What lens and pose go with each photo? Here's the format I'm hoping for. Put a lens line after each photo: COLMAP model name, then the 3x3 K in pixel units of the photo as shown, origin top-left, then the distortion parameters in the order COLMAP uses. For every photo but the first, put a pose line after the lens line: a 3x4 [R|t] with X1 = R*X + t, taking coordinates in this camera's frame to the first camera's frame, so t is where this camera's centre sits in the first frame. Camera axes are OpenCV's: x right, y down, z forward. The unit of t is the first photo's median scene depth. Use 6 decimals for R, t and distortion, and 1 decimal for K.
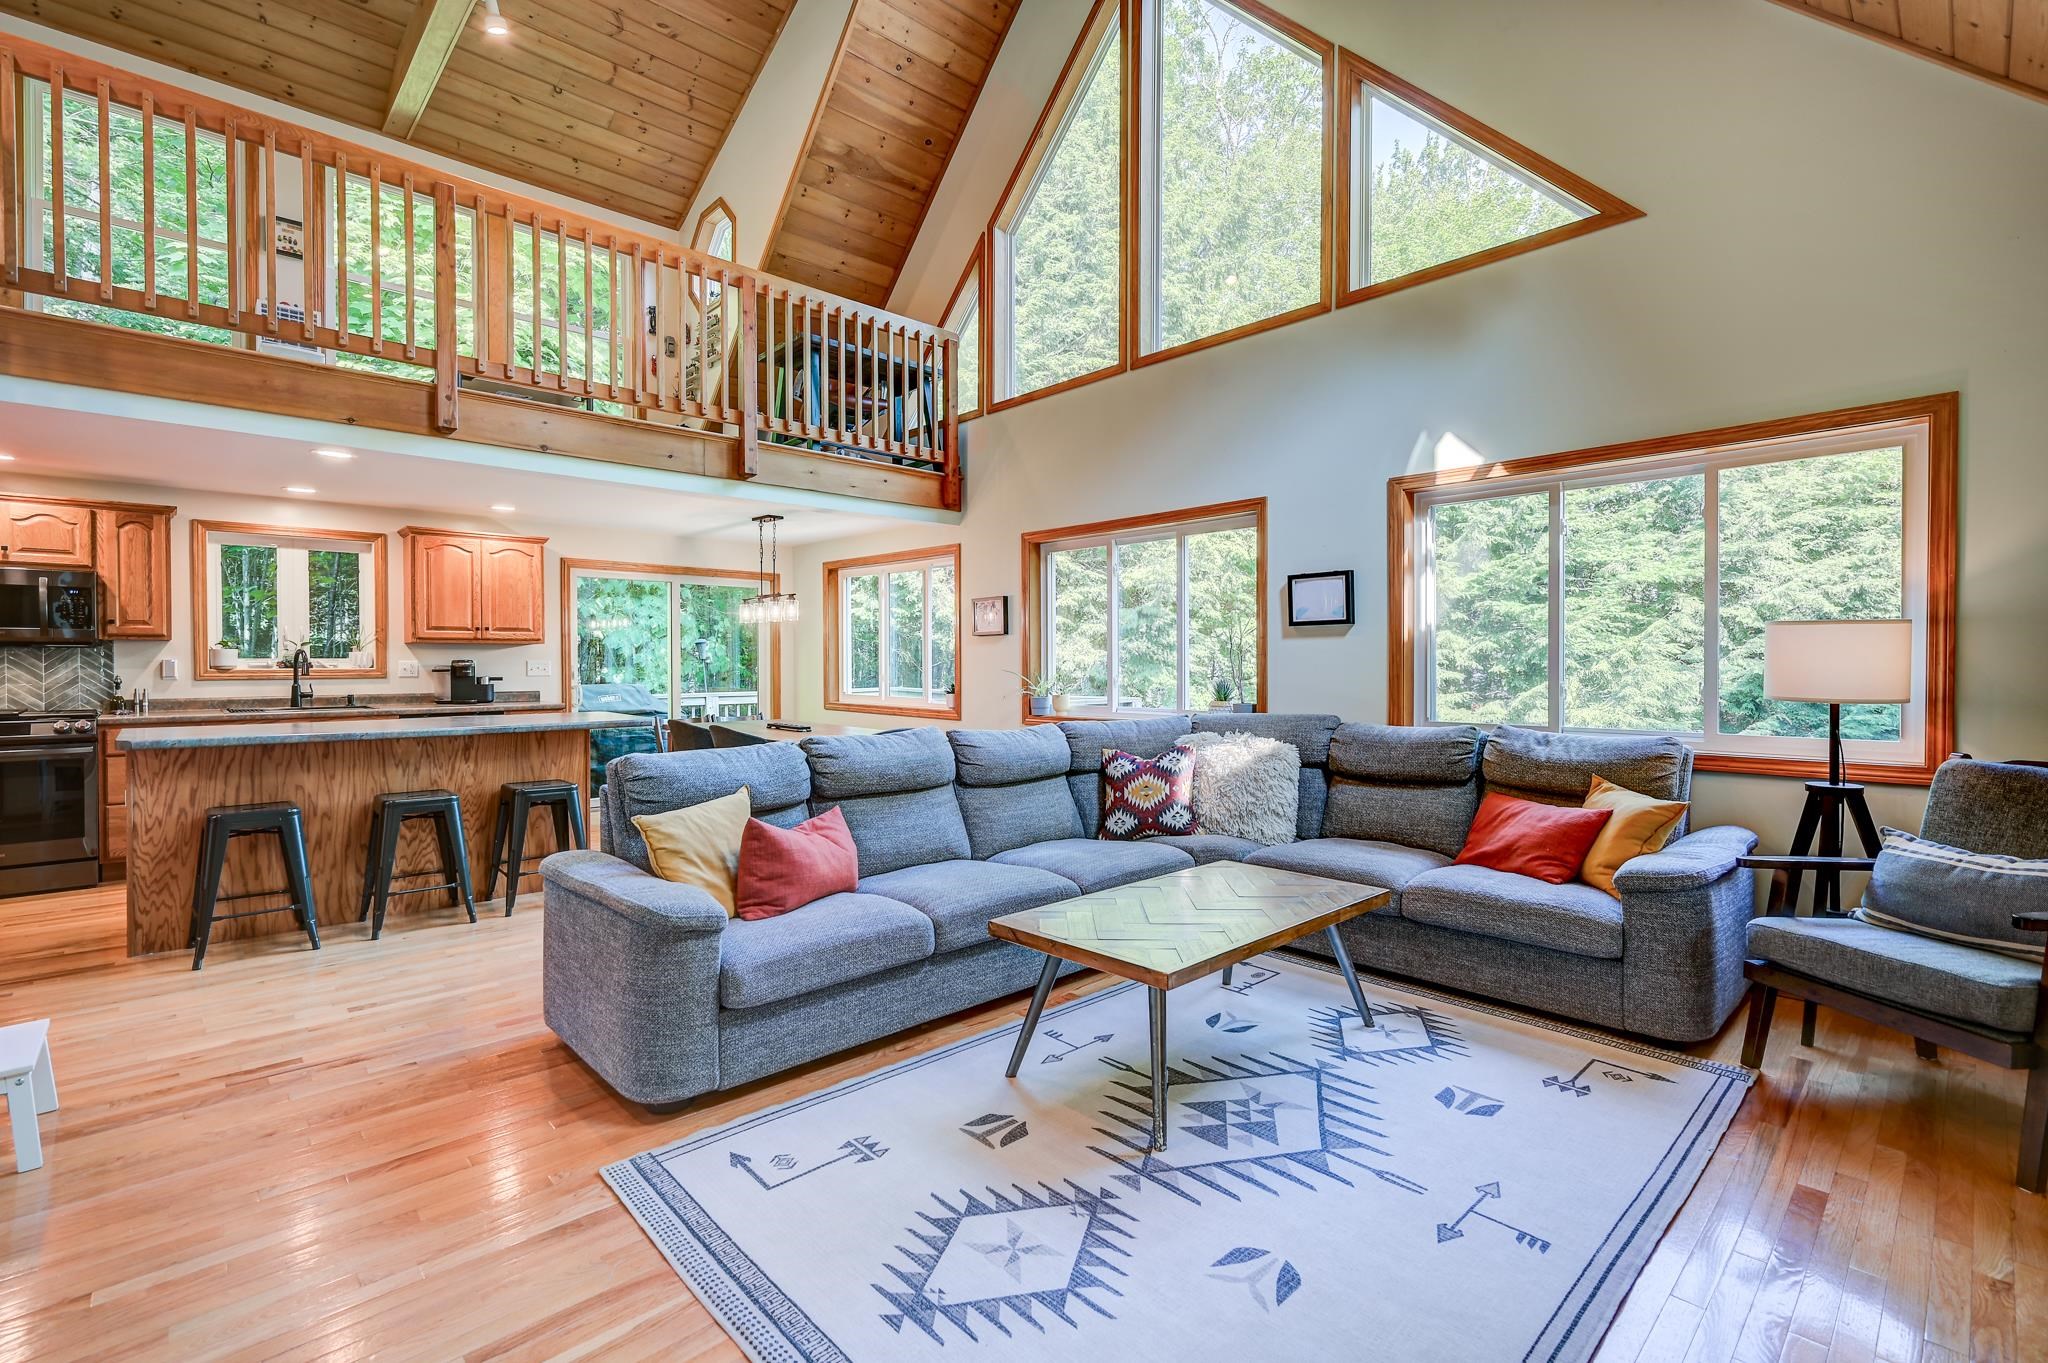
lens RADIAL K [[909.3, 0, 1025.7], [0, 909.3, 671.0], [0, 0, 1]] dist [-0.001405, 0.000681]
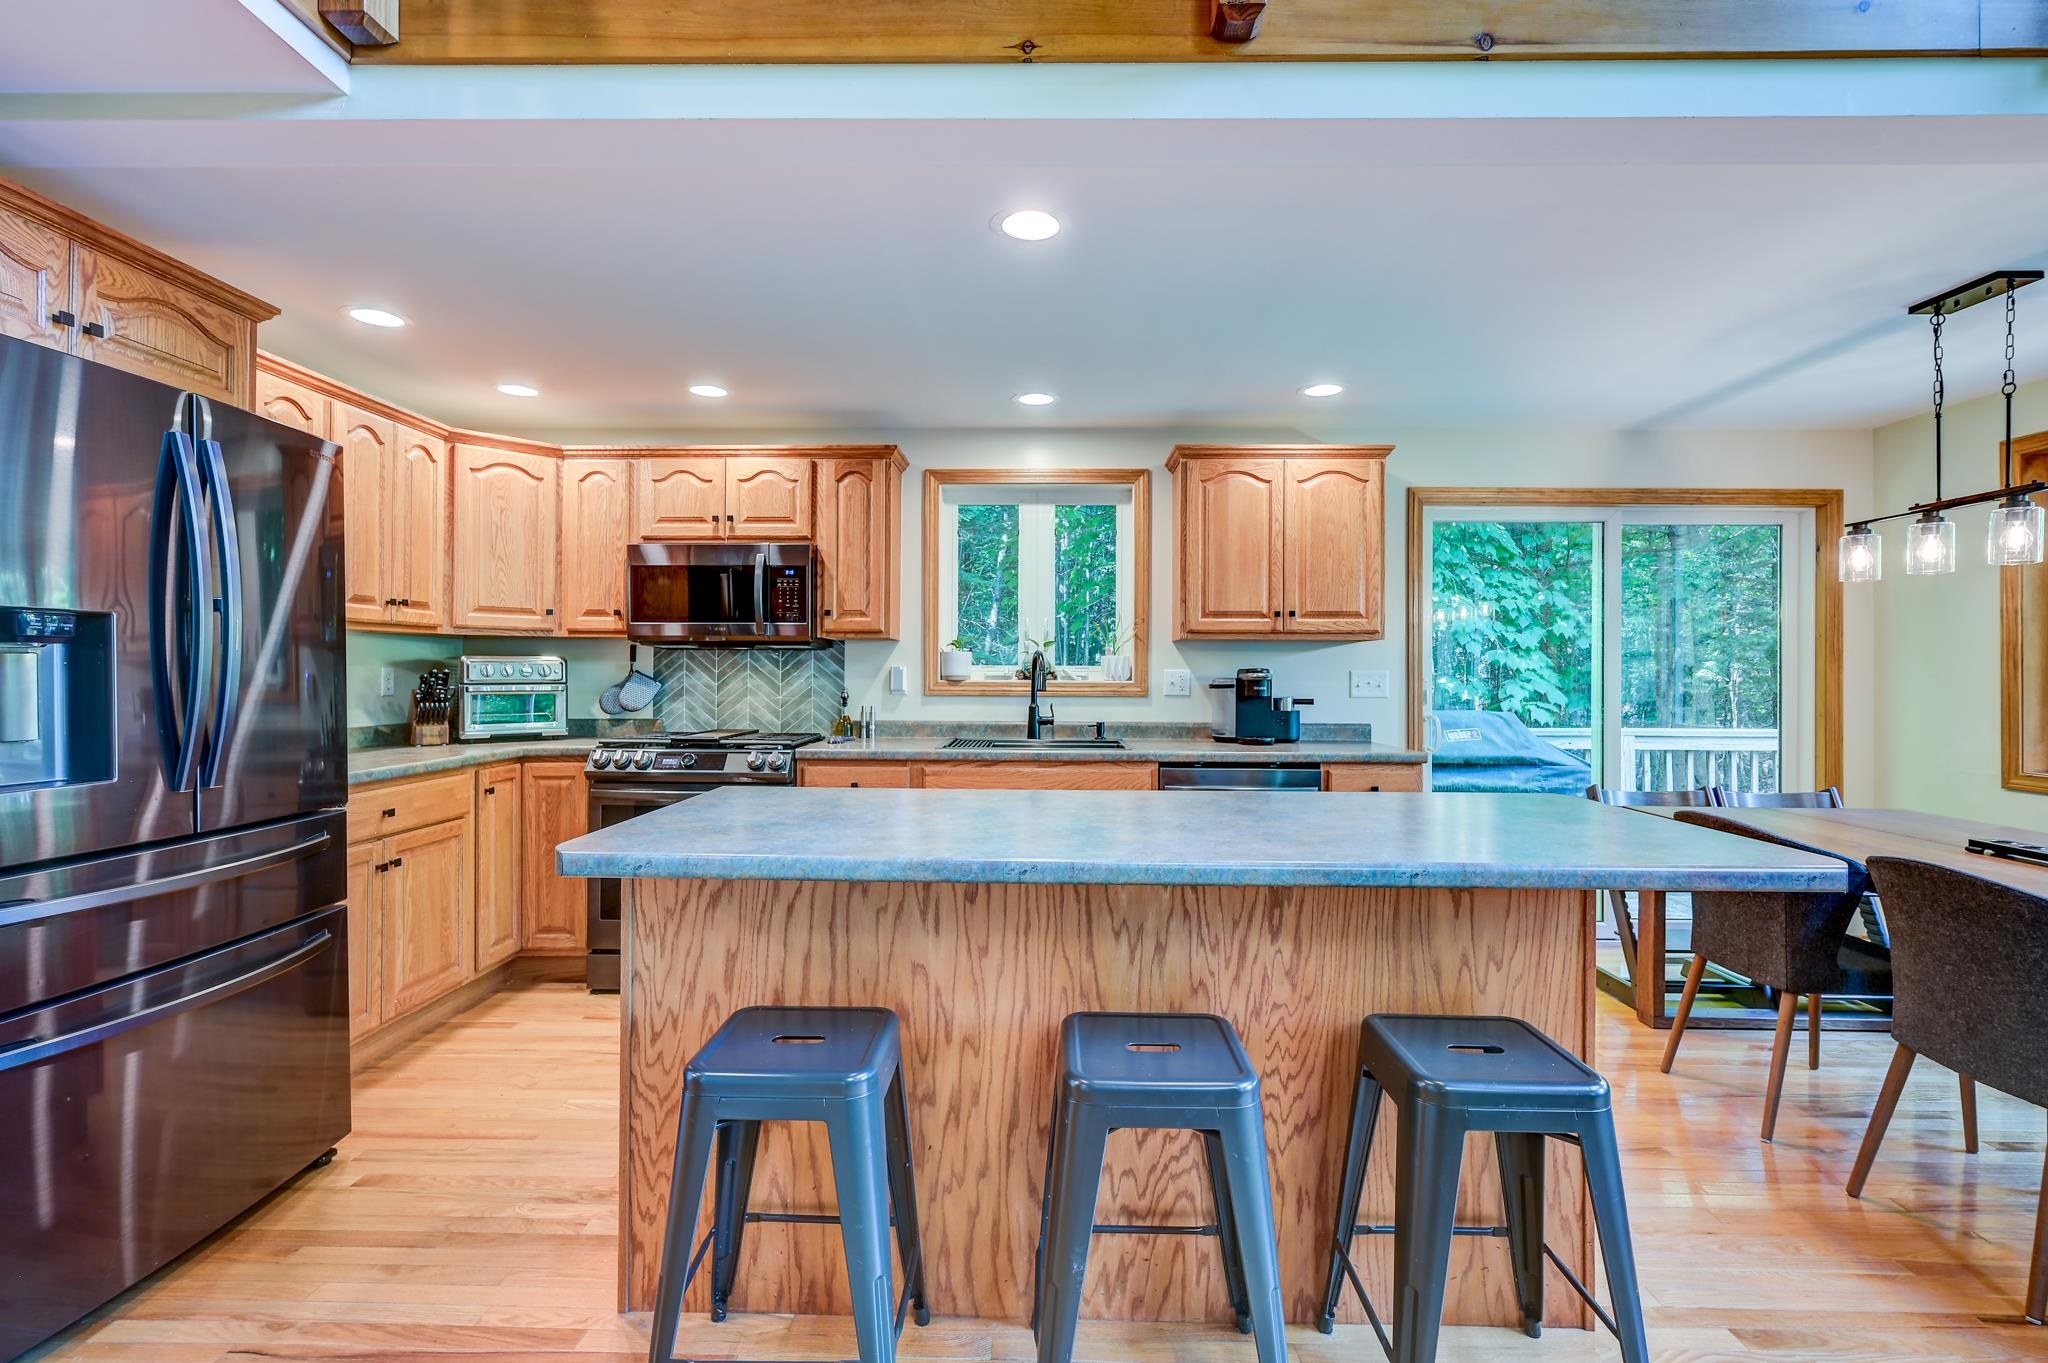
lens RADIAL K [[944.6, 0, 1029.1], [0, 944.6, 668.8], [0, 0, 1]] dist [0.000627, 0.001260]
pose [[0.713518, 0.001052, -0.700636, -0.369245], [-0.014335, 0.999811, -0.013098, -0.002474], [0.700490, 0.019389, 0.713399, 0.578649]]
